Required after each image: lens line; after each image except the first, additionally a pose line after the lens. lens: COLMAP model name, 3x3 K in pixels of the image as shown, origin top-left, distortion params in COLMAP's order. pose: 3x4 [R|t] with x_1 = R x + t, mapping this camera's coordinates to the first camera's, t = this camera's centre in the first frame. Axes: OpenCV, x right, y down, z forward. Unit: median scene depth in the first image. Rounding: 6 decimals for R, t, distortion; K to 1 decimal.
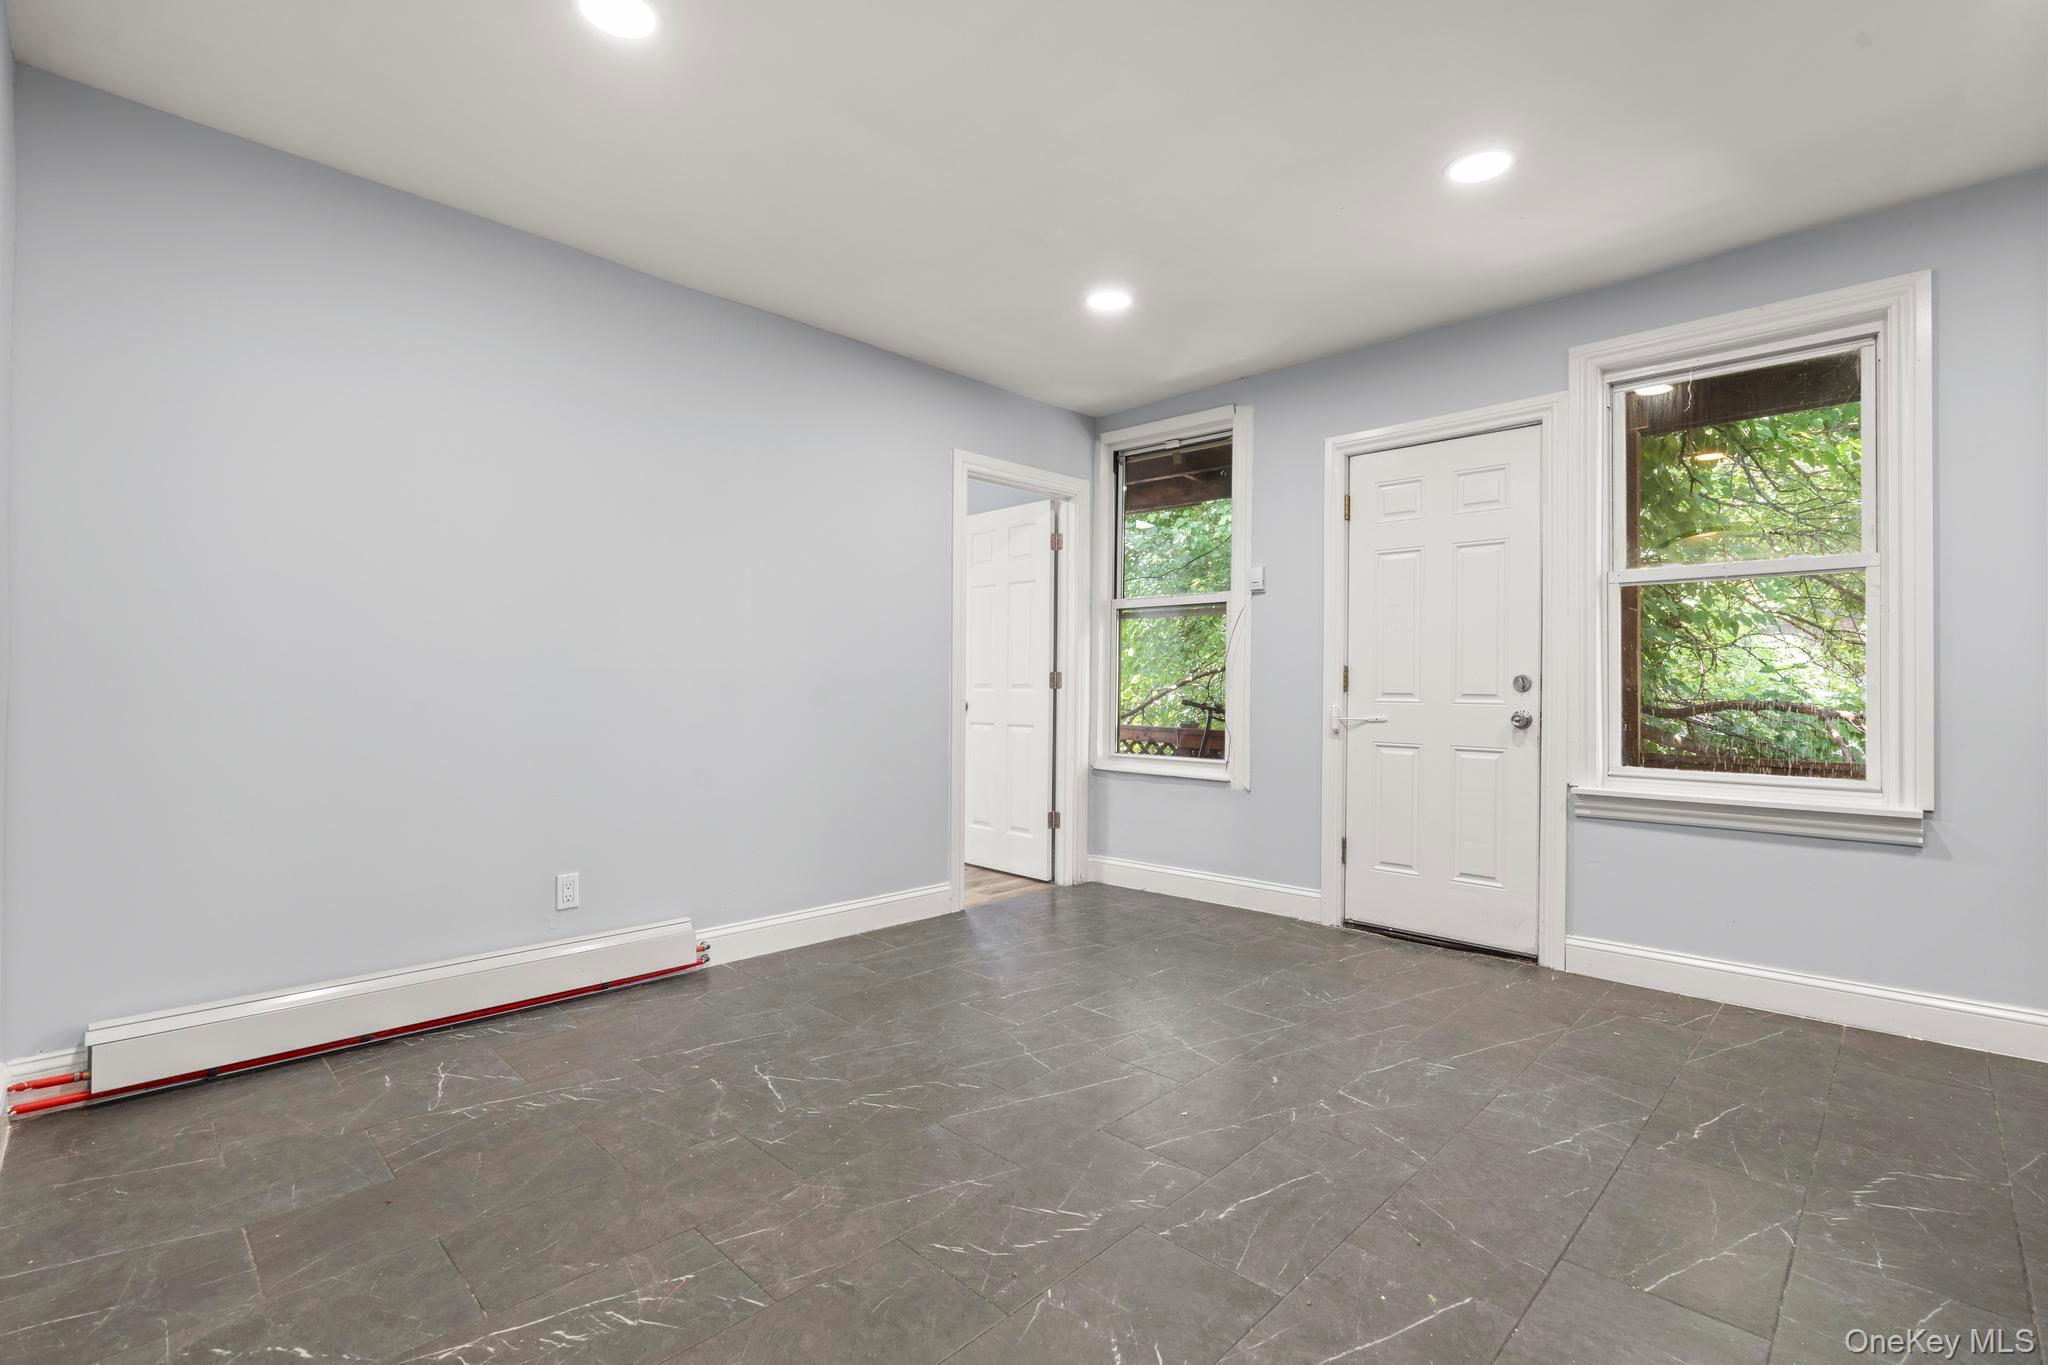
lens RADIAL K [[916.8, 0, 1020.9], [0, 916.8, 685.4], [0, 0, 1]] dist [-0.007945, 0.004409]
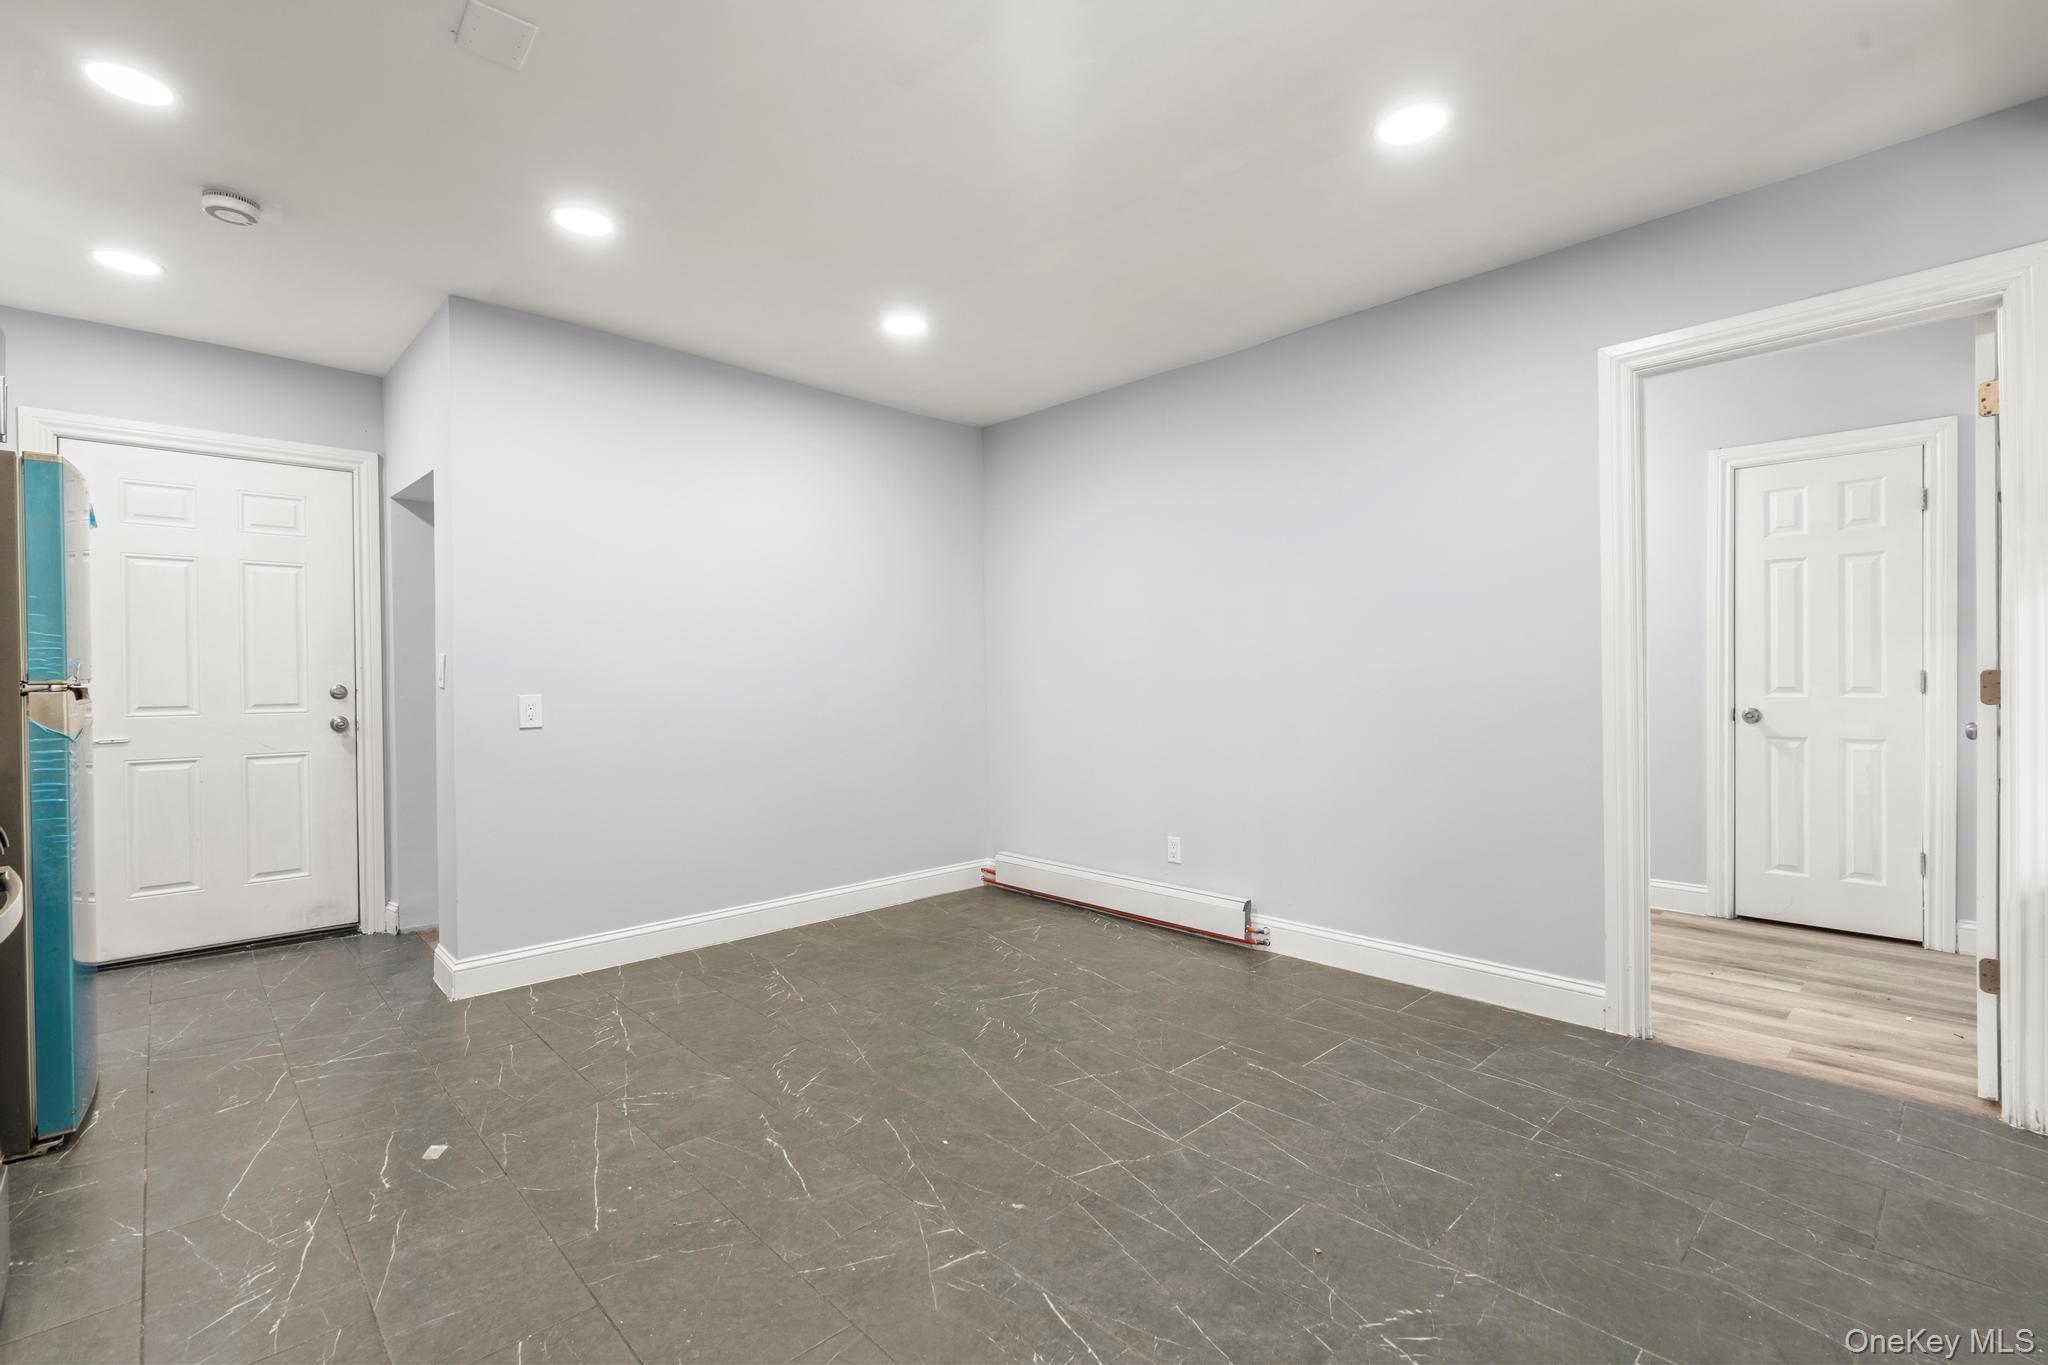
lens RADIAL K [[916.8, 0, 1020.9], [0, 916.8, 685.4], [0, 0, 1]] dist [-0.007945, 0.004409]
pose [[-0.037564, 0.002404, -0.999291, 1.086005], [0.014966, 0.999886, 0.001843, -0.028484], [0.999182, -0.014886, -0.037595, 1.045490]]
